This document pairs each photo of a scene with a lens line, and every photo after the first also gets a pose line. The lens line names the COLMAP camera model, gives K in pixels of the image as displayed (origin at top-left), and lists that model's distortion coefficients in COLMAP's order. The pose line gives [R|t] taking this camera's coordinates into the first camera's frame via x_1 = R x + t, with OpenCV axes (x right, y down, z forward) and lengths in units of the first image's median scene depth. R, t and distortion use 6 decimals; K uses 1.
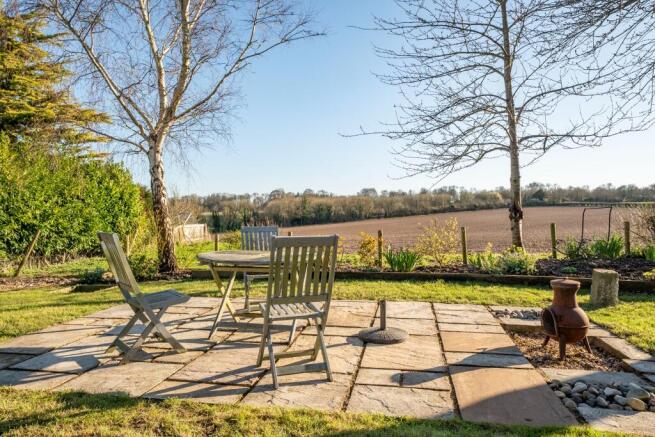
lens RADIAL K [[485.8, 0, 327.5], [0, 485.8, 218.5], [0, 0, 1]] dist [0.007718, 0.002238]
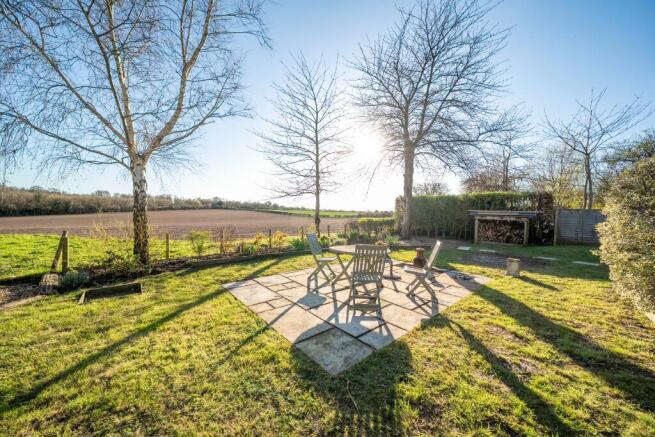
lens RADIAL K [[240.0, 0, 327.5], [0, 240.0, 218.5], [0, 0, 1]] dist [-0.019885, 0.000028]
pose [[0.586953, 0.015232, 0.809478, -0.544943], [-0.032609, 0.999456, 0.004837, -0.027902], [-0.808964, -0.029235, 0.587131, 0.262598]]
